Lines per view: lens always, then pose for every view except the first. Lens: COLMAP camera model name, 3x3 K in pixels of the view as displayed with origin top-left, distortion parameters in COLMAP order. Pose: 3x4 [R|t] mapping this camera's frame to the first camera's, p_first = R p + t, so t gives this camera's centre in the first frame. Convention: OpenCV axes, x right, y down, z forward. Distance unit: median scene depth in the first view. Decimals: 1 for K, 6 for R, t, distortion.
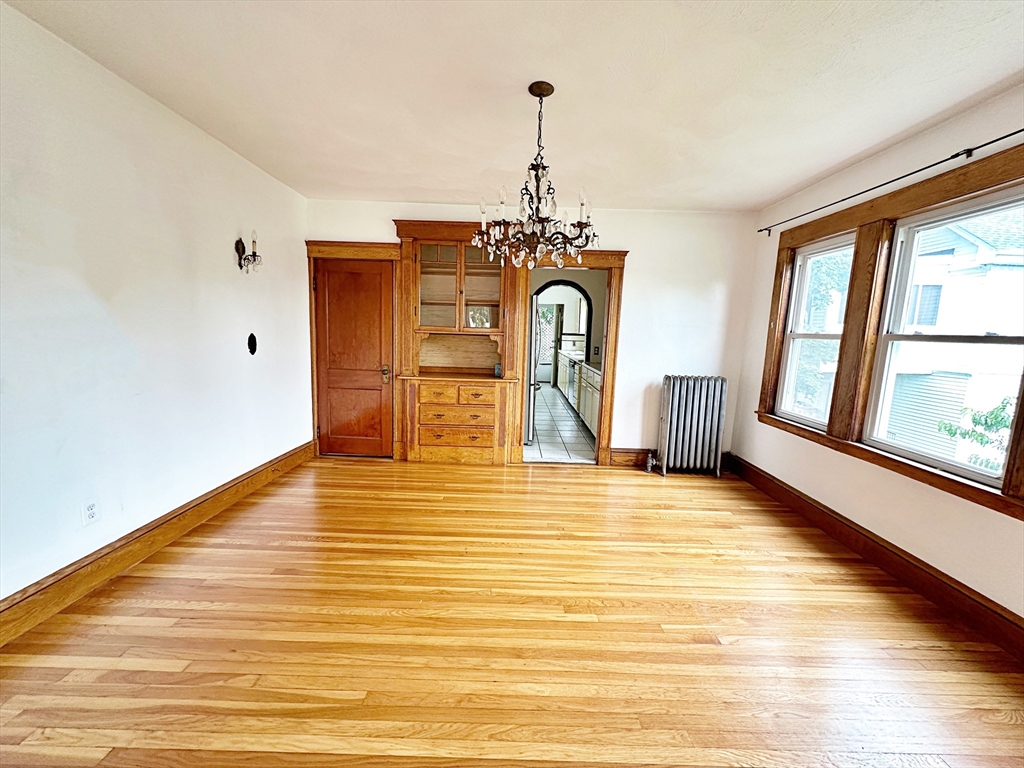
lens RADIAL K [[411.0, 0, 512.5], [0, 411.0, 382.7], [0, 0, 1]] dist [-0.003172, 0.000845]
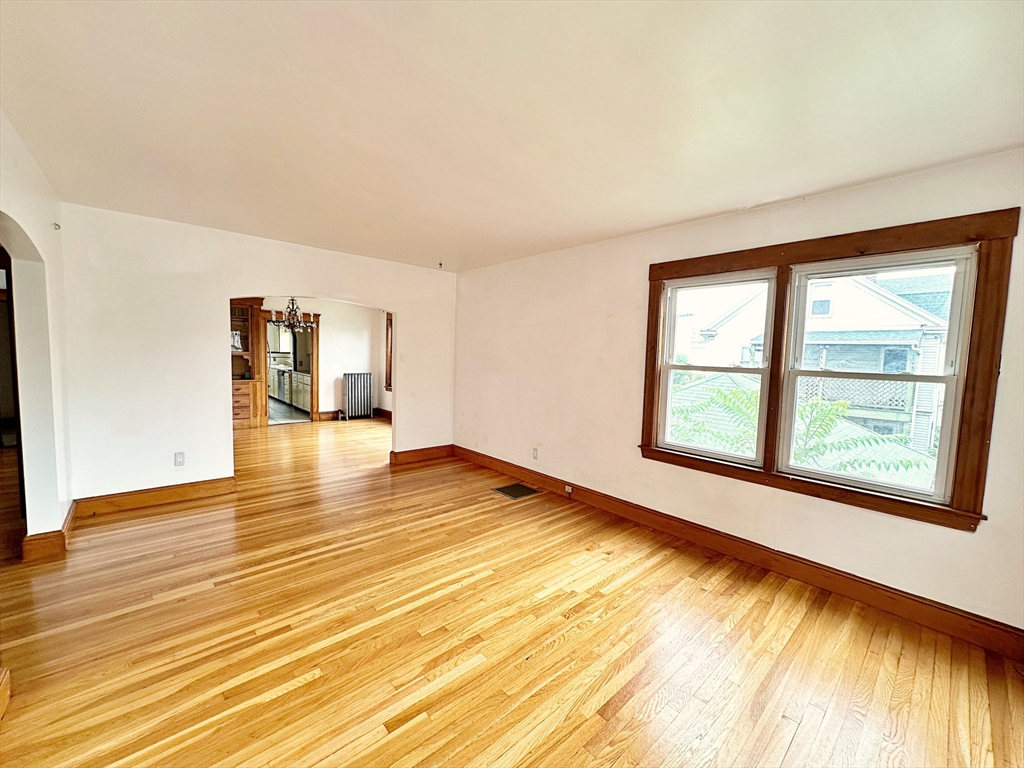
lens RADIAL K [[411.0, 0, 518.8], [0, 411.0, 391.8], [0, 0, 1]] dist [-0.003172, 0.000845]
pose [[0.730993, -0.068492, 0.678939, -0.420919], [0.075336, 0.996968, 0.019464, 0.102034], [-0.678214, 0.036921, 0.733937, -1.184197]]
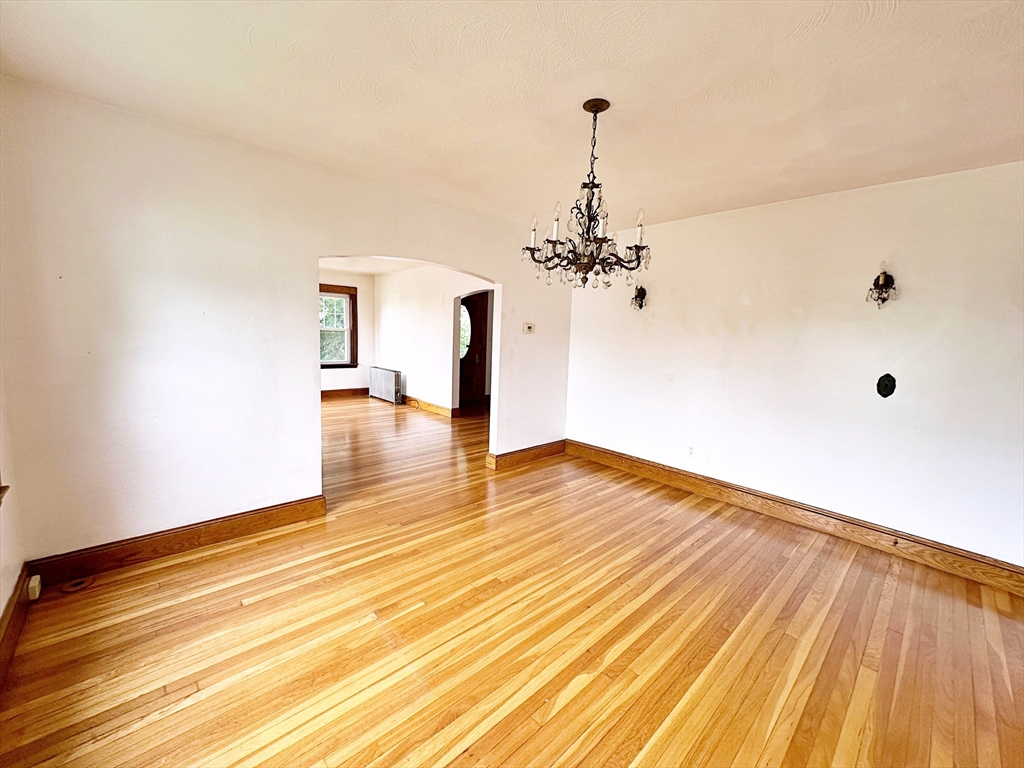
lens RADIAL K [[411.0, 0, 514.0], [0, 411.0, 381.0], [0, 0, 1]] dist [-0.003172, 0.000845]
pose [[-0.728158, 0.018424, -0.685162, 0.459879], [-0.147024, 0.972172, 0.182391, -0.120081], [0.669455, 0.233544, -0.705186, 0.885236]]
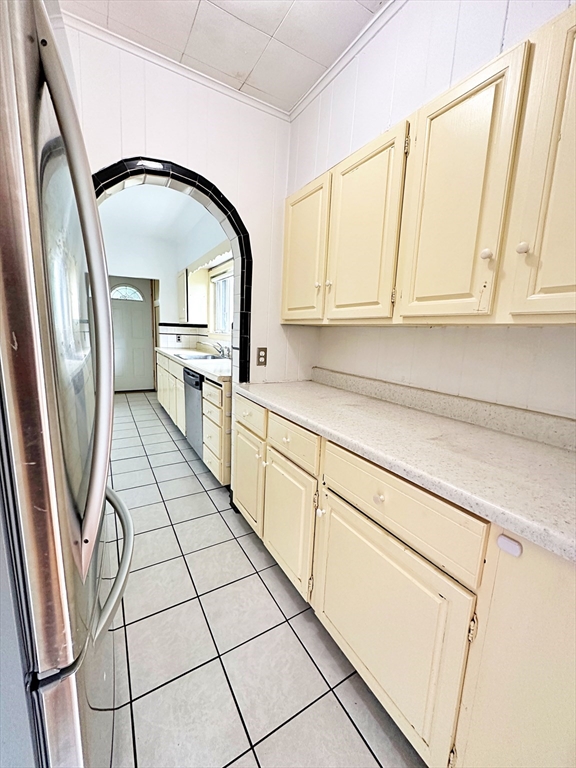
lens RADIAL K [[308.3, 0, 286.3], [0, 308.3, 383.9], [0, 0, 1]] dist [-0.003172, 0.000845]
pose [[0.859647, -0.093442, 0.502270, 0.085315], [0.063689, 0.995063, 0.076115, -0.107199], [-0.506903, -0.033443, 0.861354, 1.051546]]
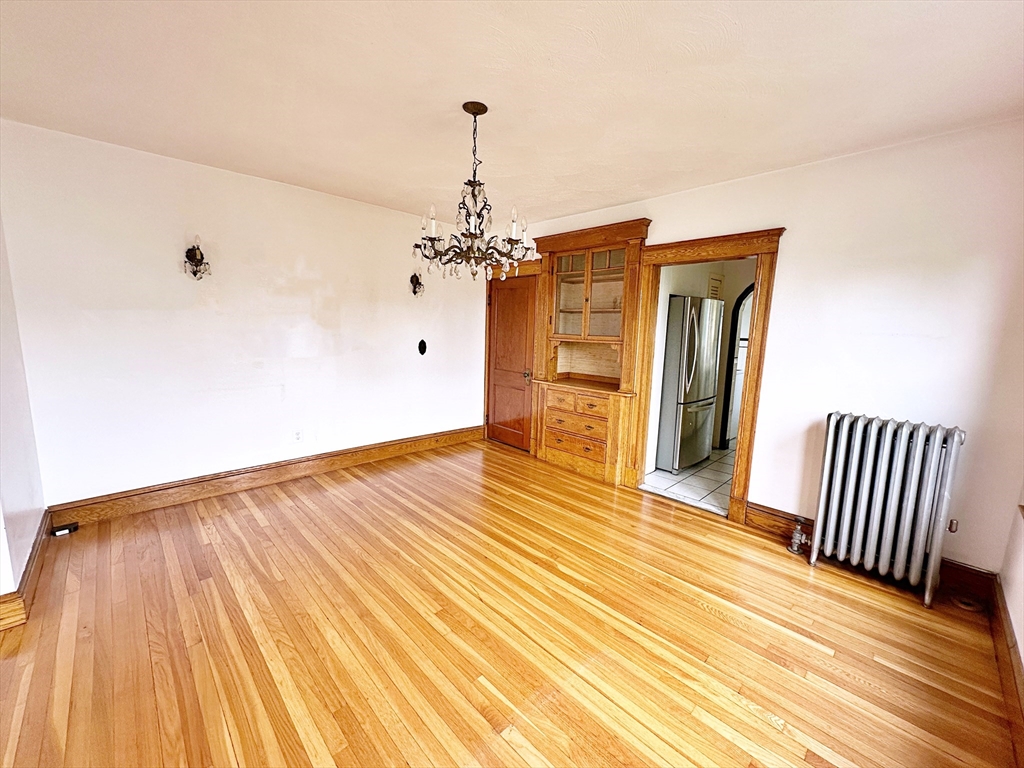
lens RADIAL K [[411.0, 0, 511.1], [0, 411.0, 380.8], [0, 0, 1]] dist [-0.003172, 0.000845]
pose [[0.697574, 0.082751, -0.711719, 0.479218], [-0.093117, 0.995355, 0.024463, -0.034759], [0.710437, 0.049209, 0.702039, 0.191249]]
